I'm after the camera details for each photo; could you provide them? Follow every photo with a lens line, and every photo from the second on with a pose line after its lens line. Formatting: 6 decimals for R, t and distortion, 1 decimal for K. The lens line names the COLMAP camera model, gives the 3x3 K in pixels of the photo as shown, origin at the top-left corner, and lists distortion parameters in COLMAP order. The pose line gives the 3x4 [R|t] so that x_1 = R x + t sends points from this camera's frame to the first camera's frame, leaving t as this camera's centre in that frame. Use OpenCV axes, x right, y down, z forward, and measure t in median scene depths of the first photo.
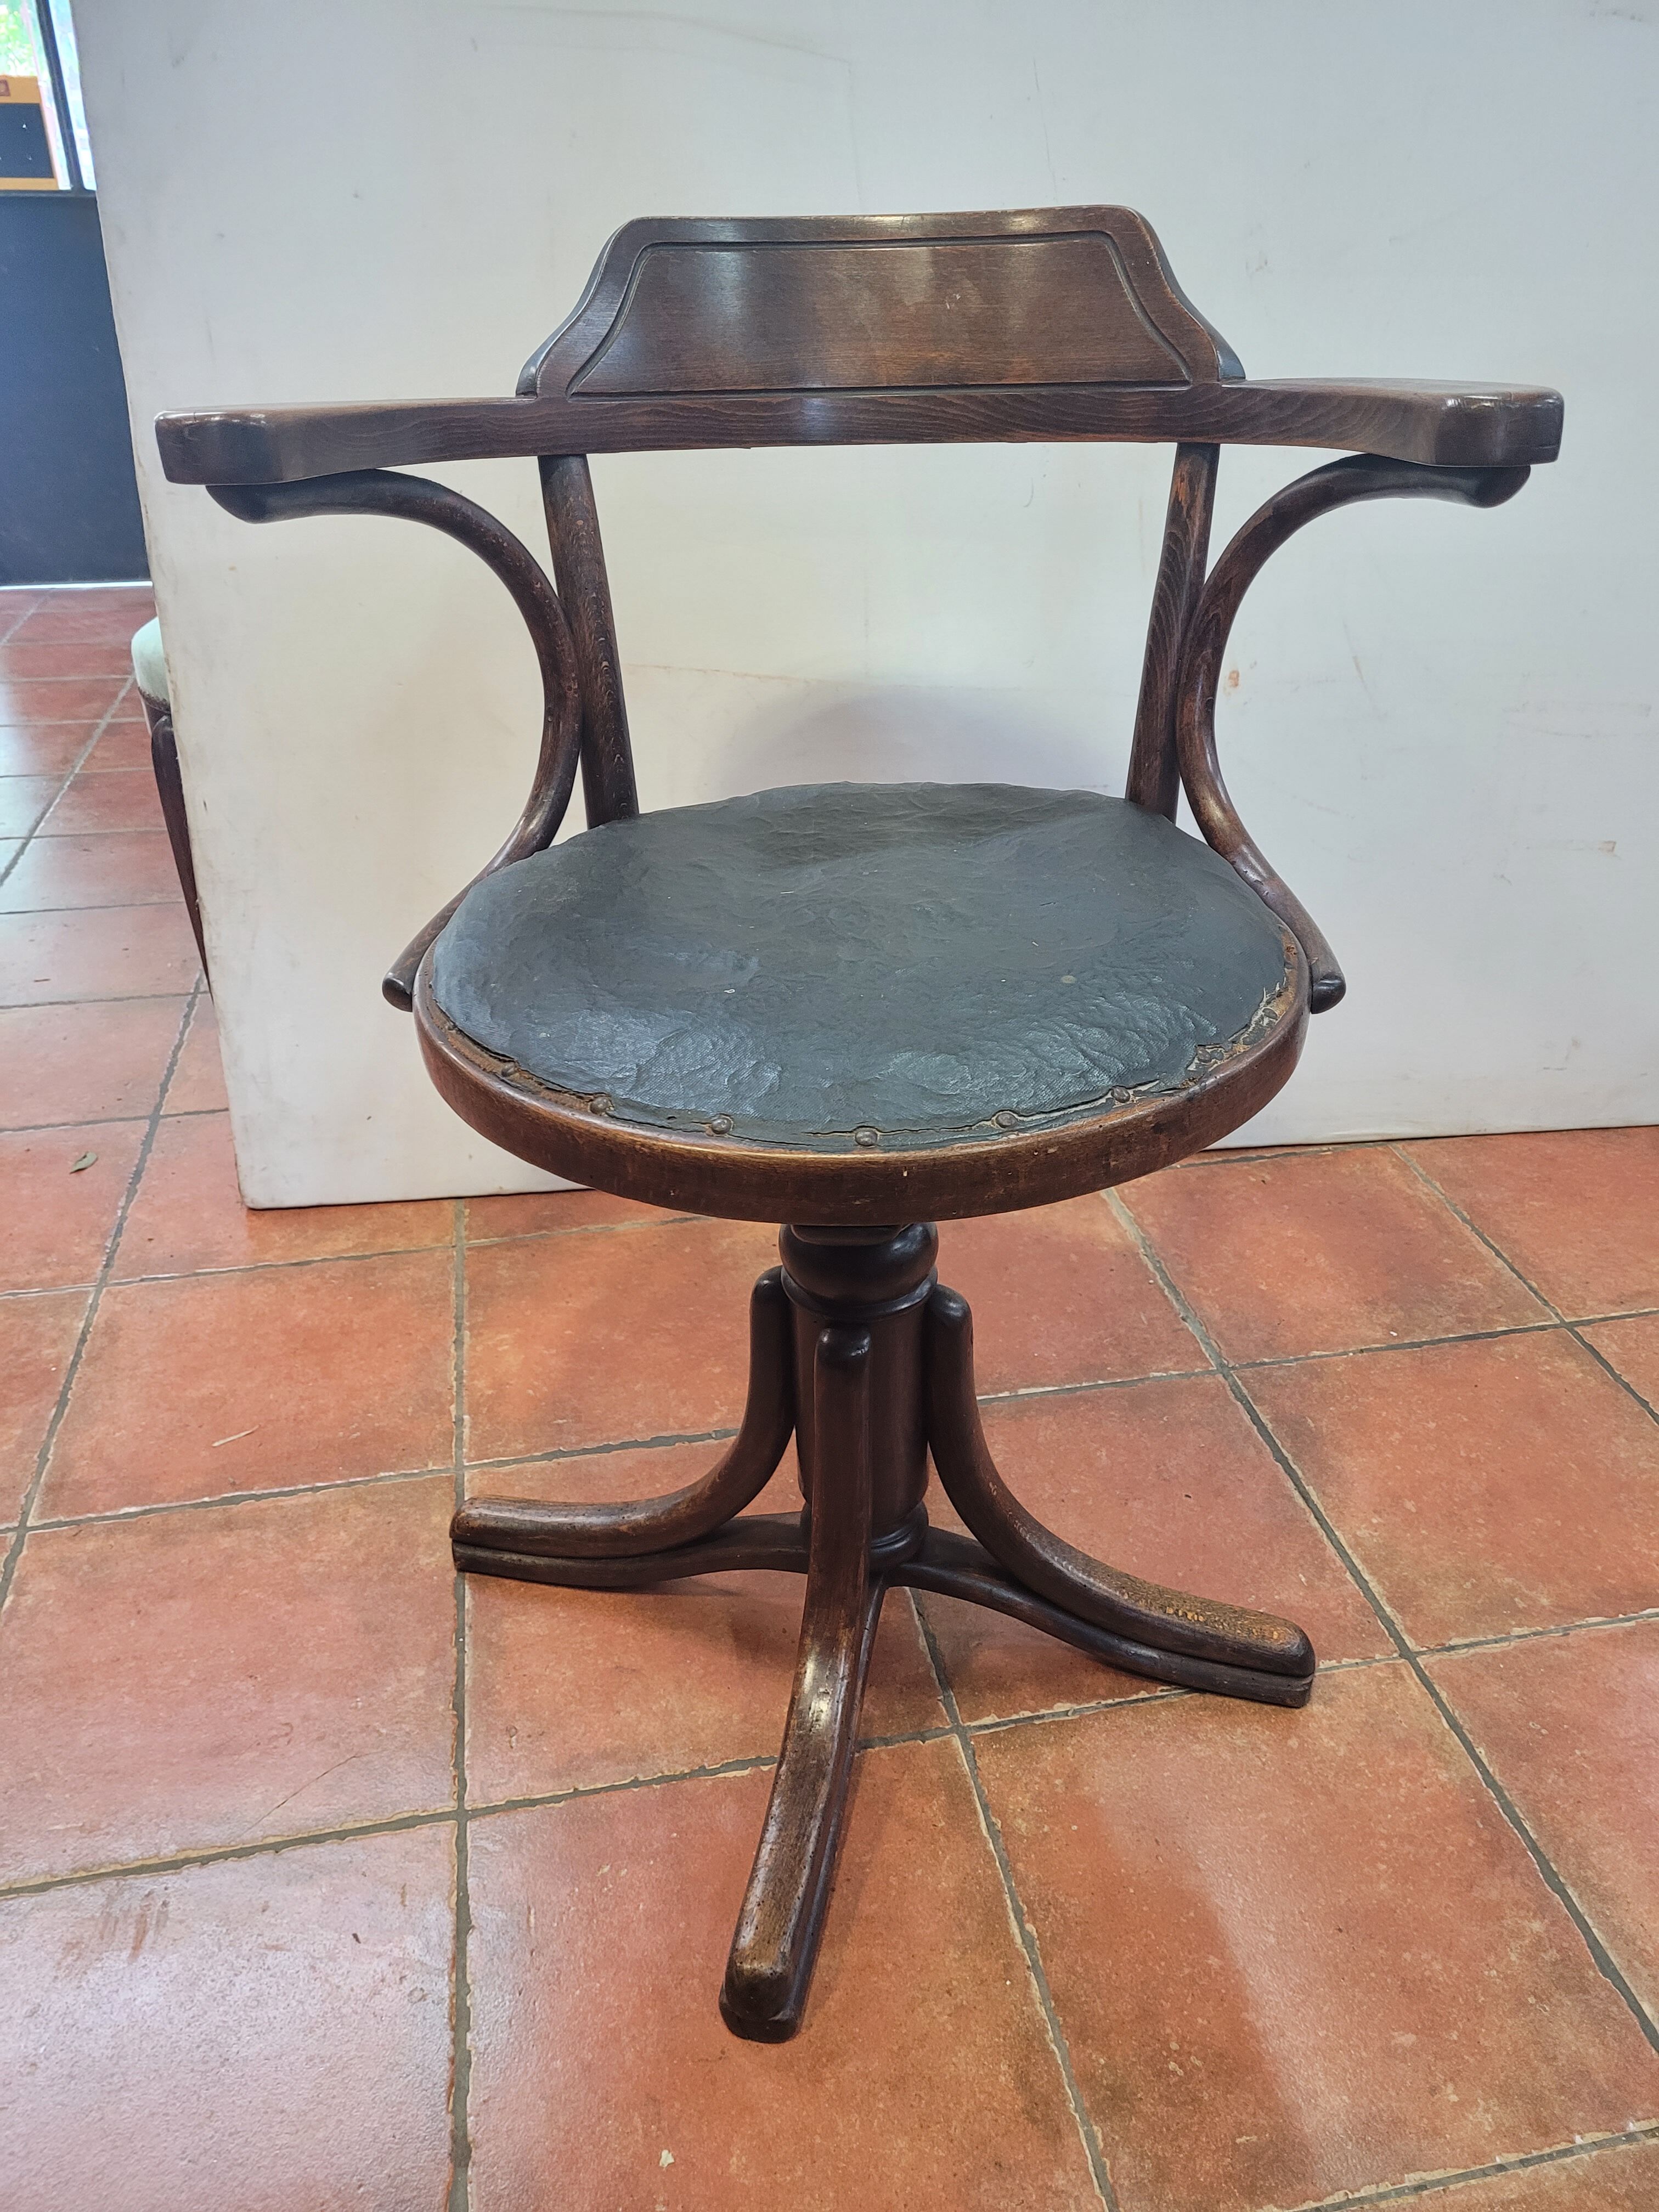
lens RADIAL K [[1634.0, 0, 844.7], [0, 1634.0, 1081.5], [0, 0, 1]] dist [0.041946, -0.038457]
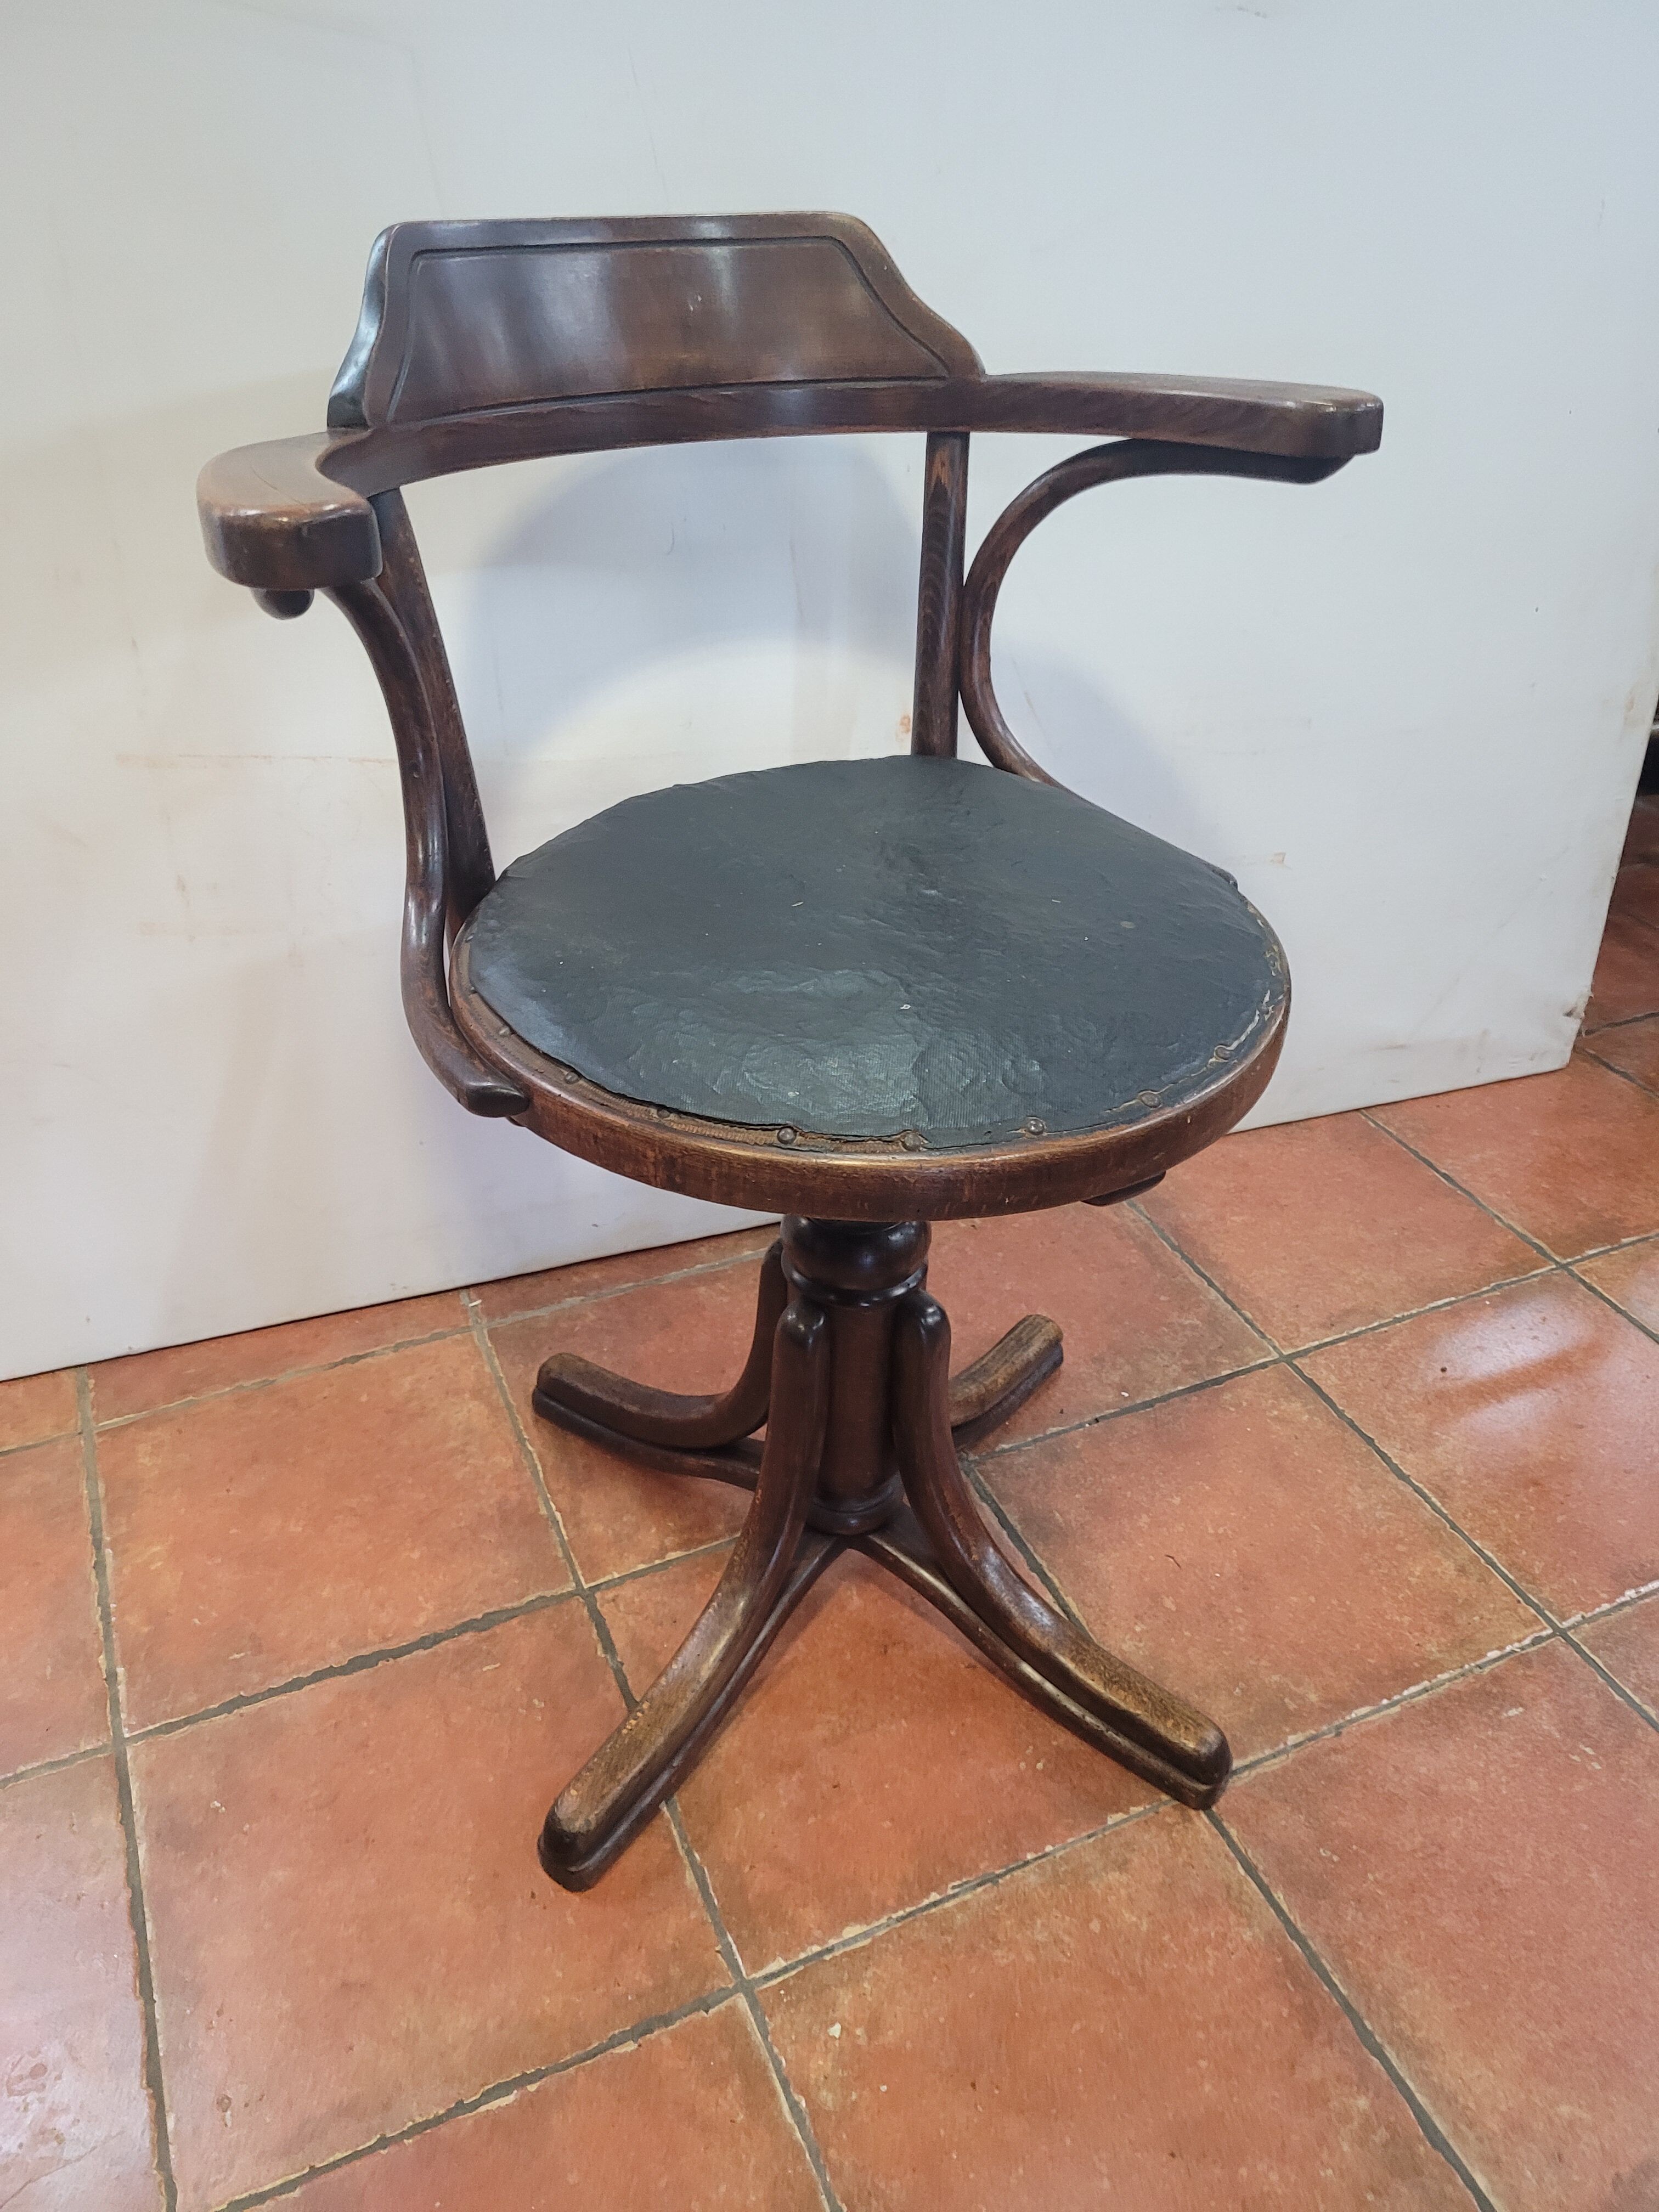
lens RADIAL K [[1634.0, 0, 819.5], [0, 1634.0, 1039.7], [0, 0, 1]] dist [0.041946, -0.038457]
pose [[0.975103, -0.100833, 0.197502, -0.014668], [0.091003, 0.994145, 0.058254, -0.151340], [-0.202220, -0.038831, 0.978570, 0.112774]]
